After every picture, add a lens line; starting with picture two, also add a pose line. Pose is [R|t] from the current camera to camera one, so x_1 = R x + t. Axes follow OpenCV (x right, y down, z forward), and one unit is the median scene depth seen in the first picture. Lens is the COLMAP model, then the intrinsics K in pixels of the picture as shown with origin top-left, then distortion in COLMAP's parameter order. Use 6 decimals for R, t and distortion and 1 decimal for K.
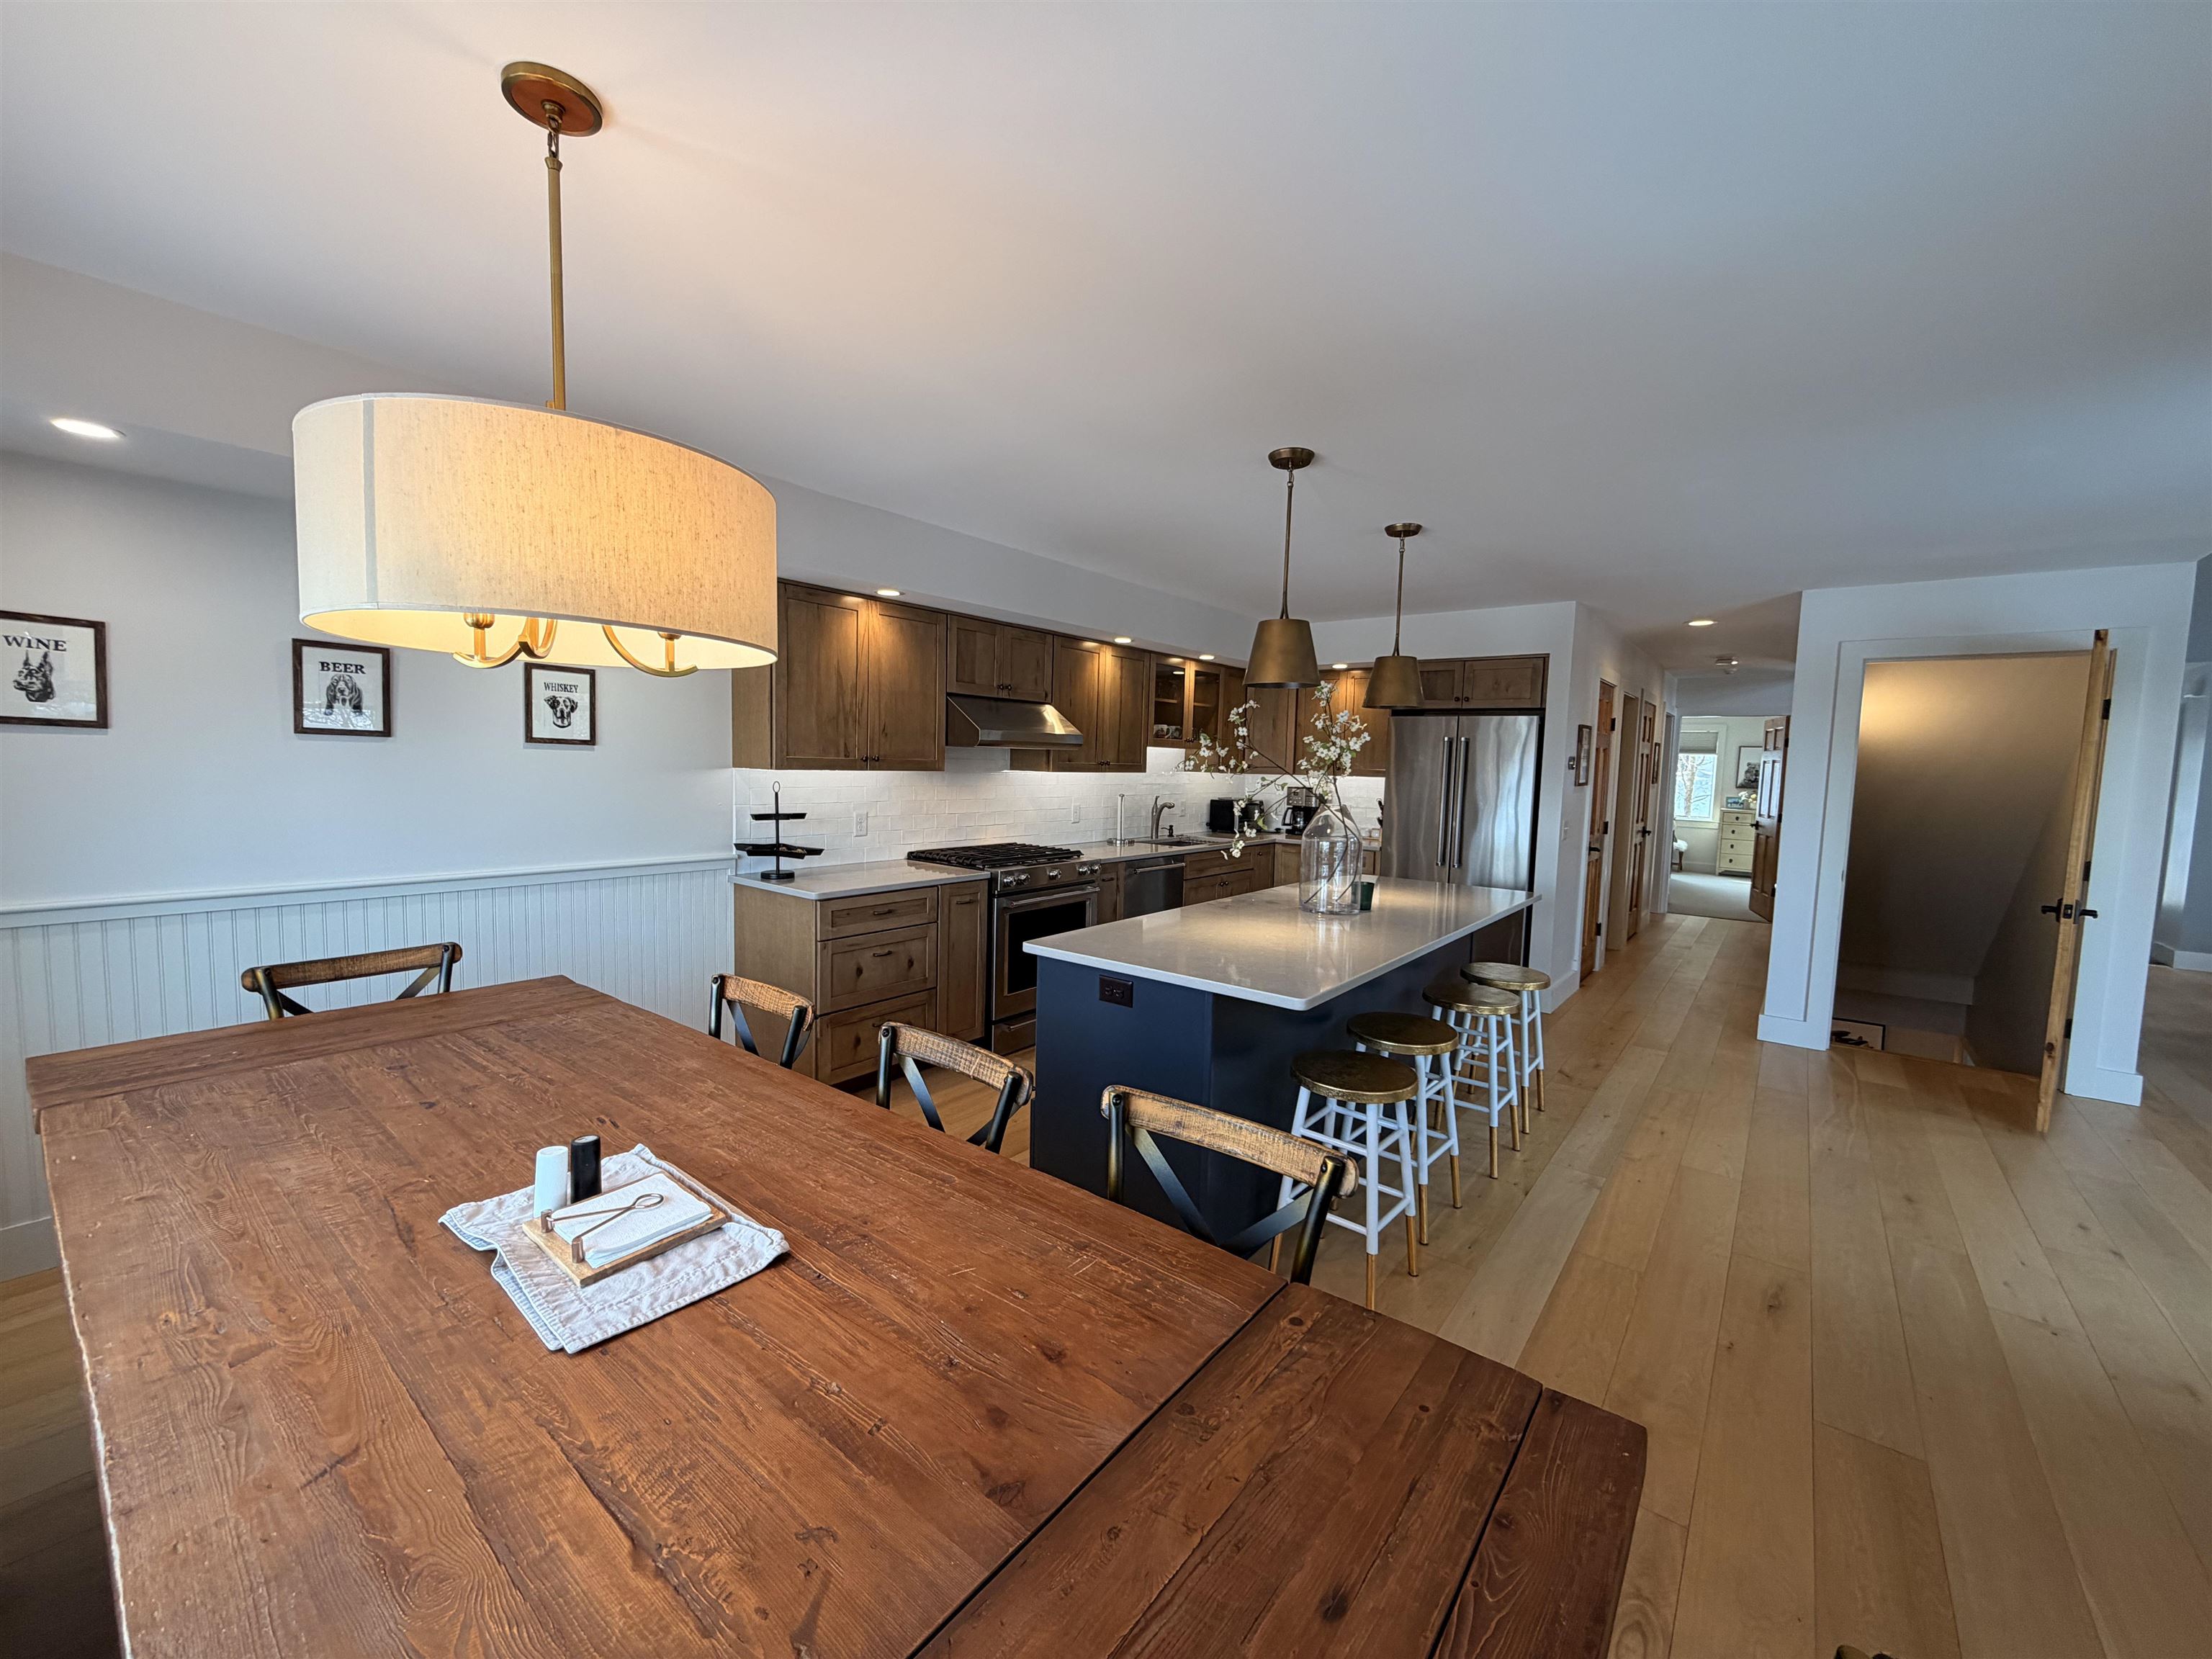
lens RADIAL K [[877.1, 0, 1109.0], [0, 877.1, 829.5], [0, 0, 1]] dist [0.000196, -0.000155]
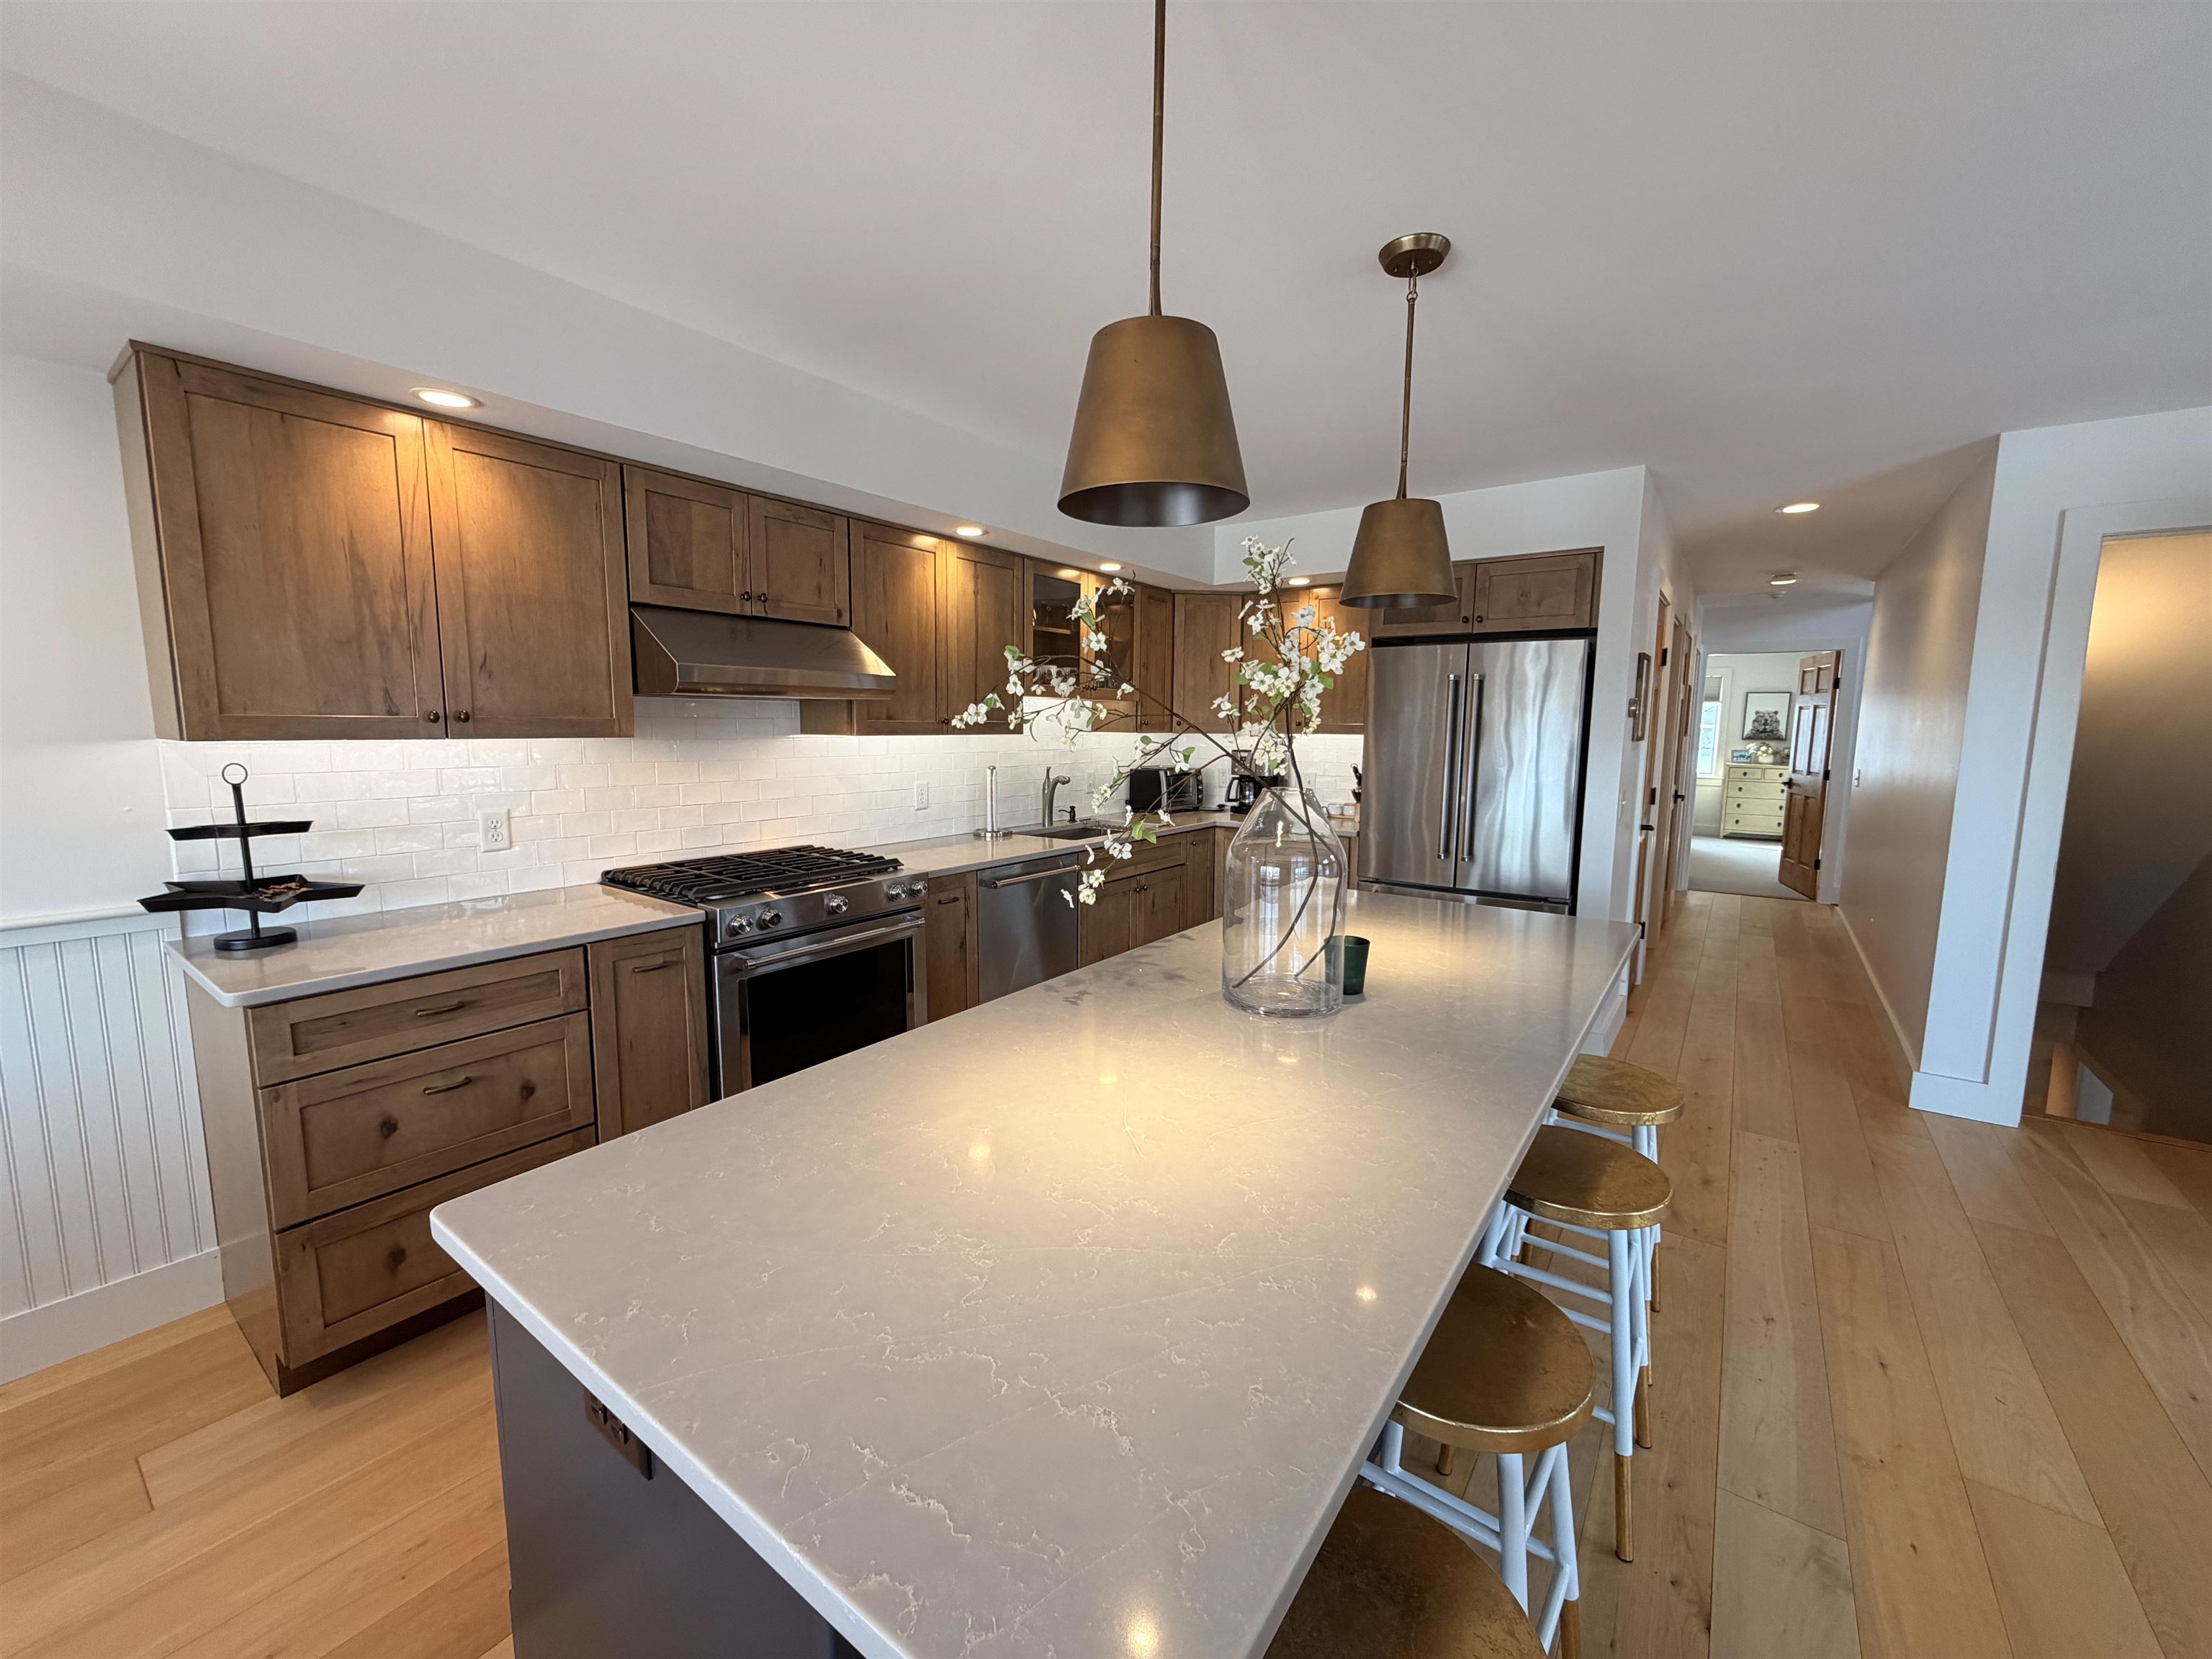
lens RADIAL K [[877.1, 0, 1109.0], [0, 877.1, 829.5], [0, 0, 1]] dist [0.000196, -0.000155]
pose [[0.998929, -0.023749, 0.039716, 0.091580], [0.022090, 0.998886, 0.041706, -0.019424], [-0.040663, -0.040784, 0.998340, 0.344907]]
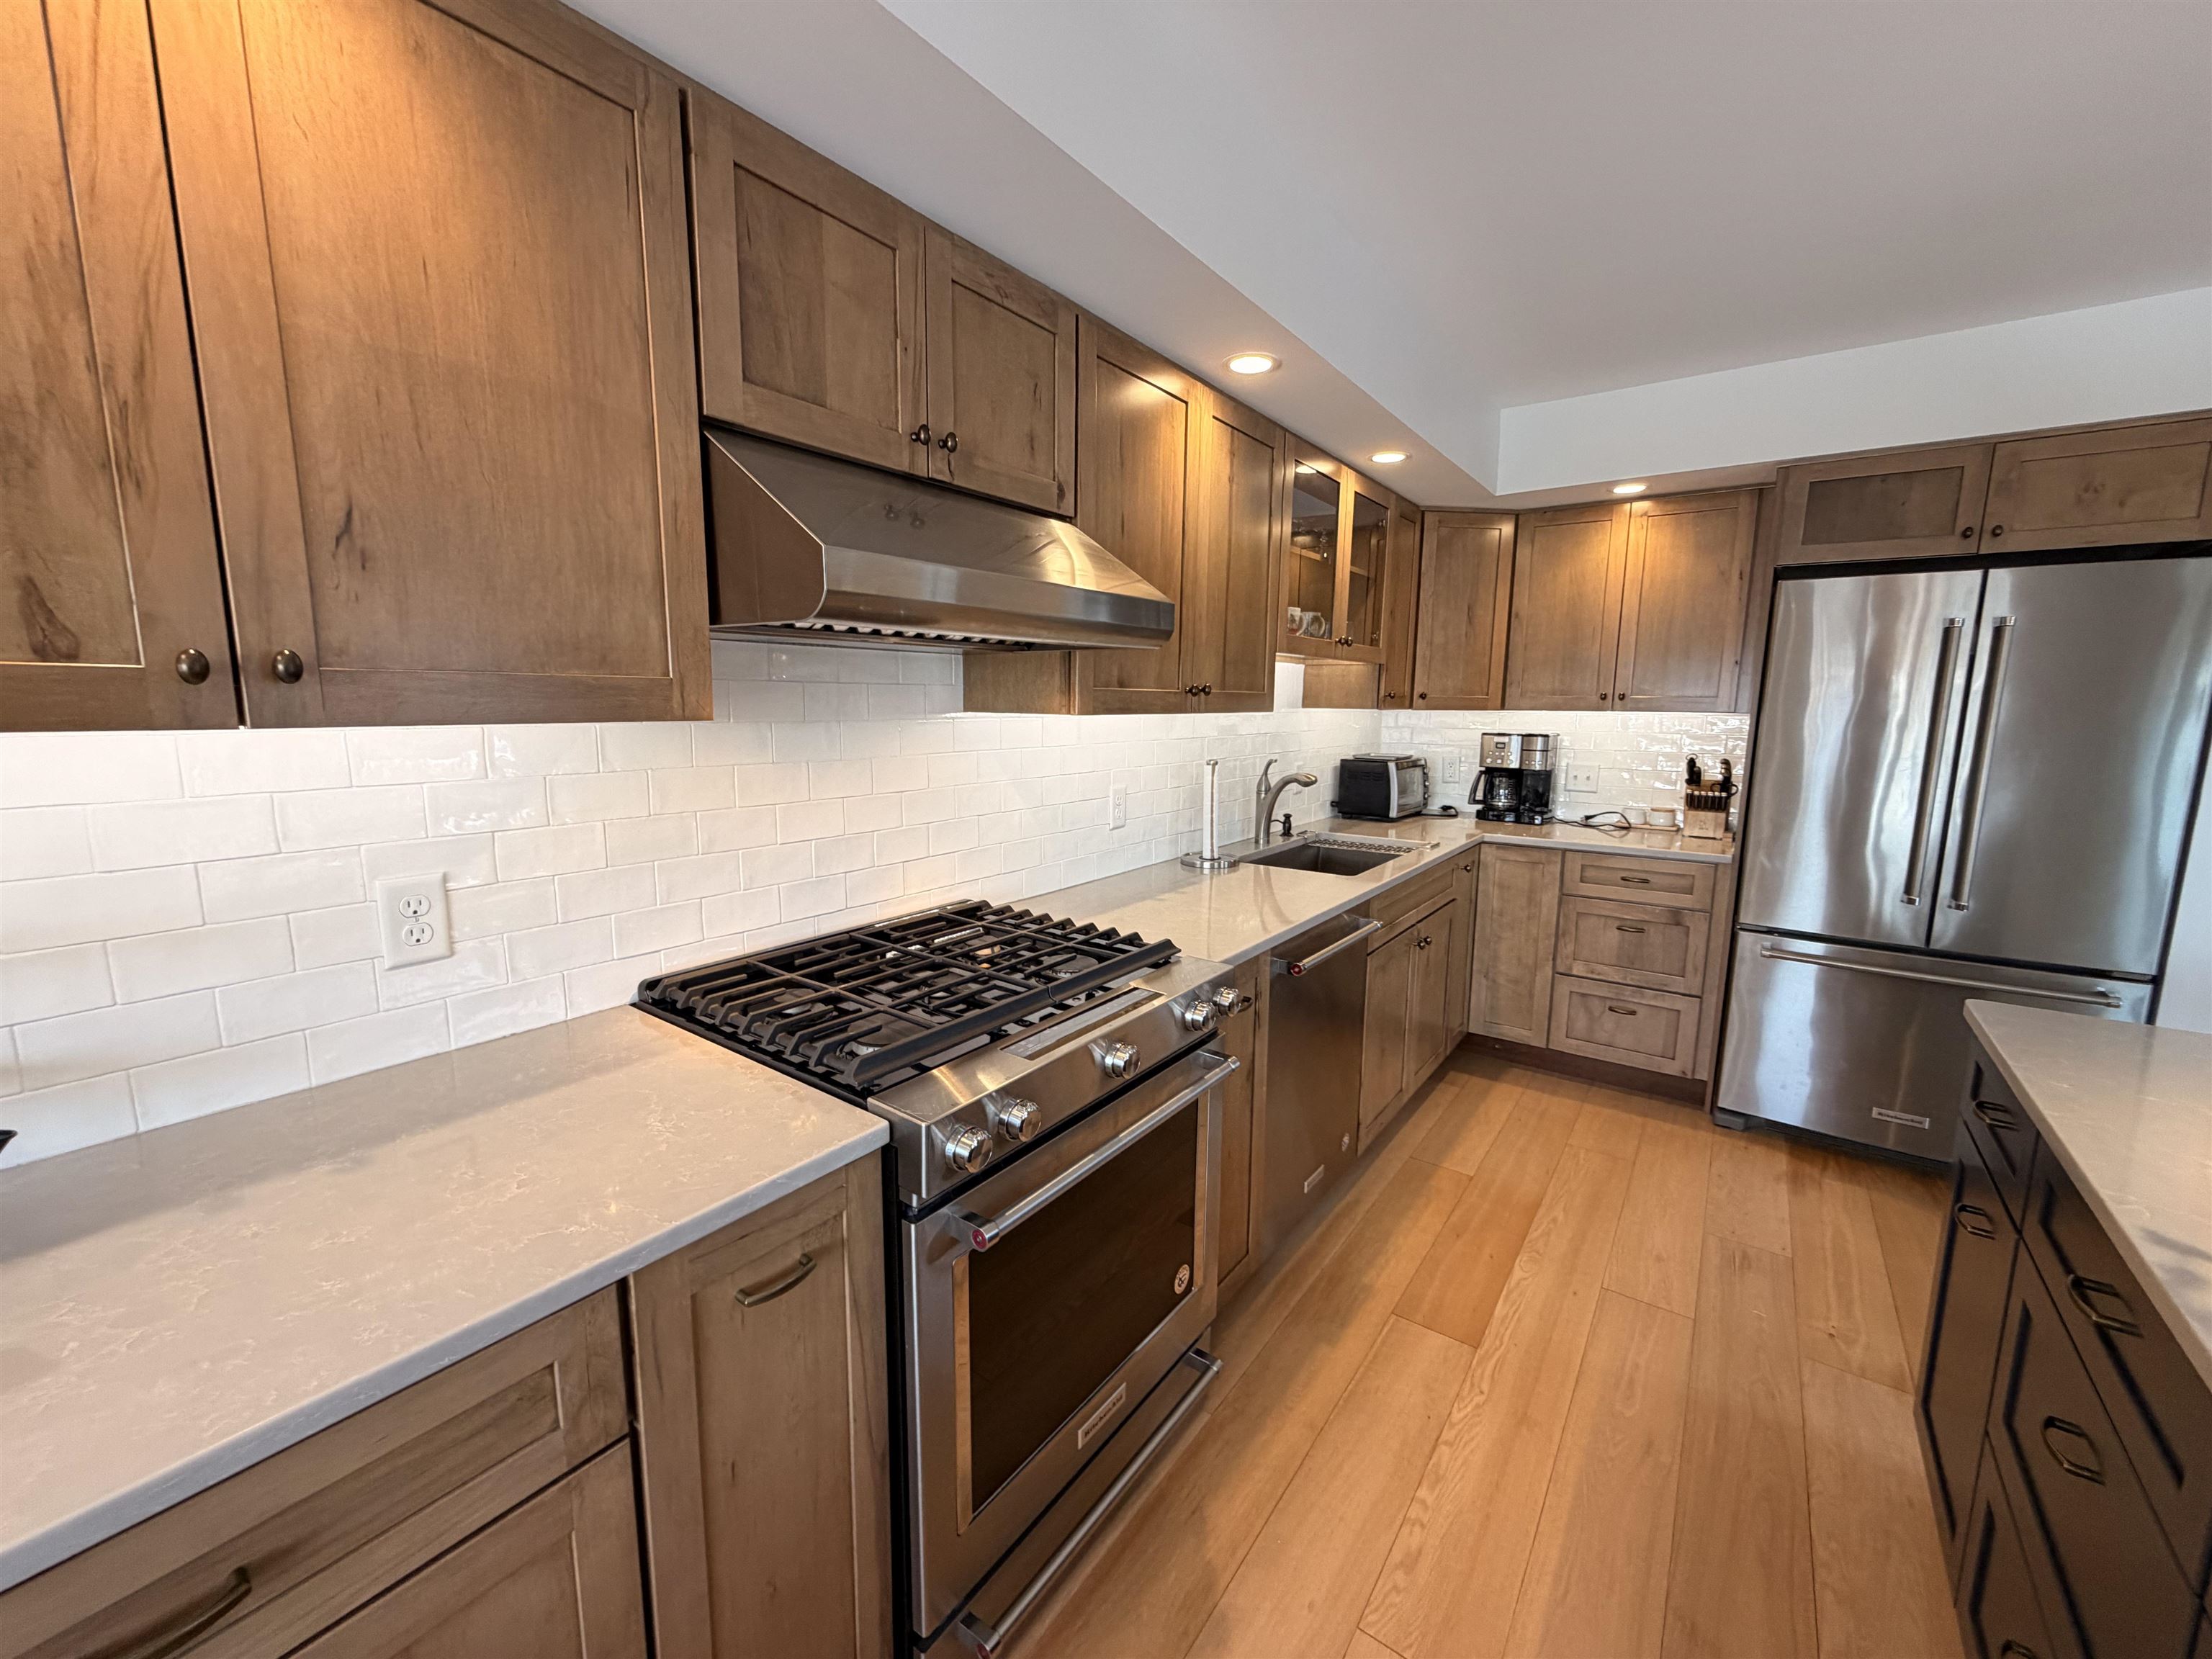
lens RADIAL K [[877.1, 0, 1109.0], [0, 877.1, 829.5], [0, 0, 1]] dist [0.000196, -0.000155]
pose [[0.999070, -0.023073, 0.036419, -0.066408], [0.020499, 0.997370, 0.069516, -0.042814], [-0.037927, -0.068705, 0.996916, 0.628427]]
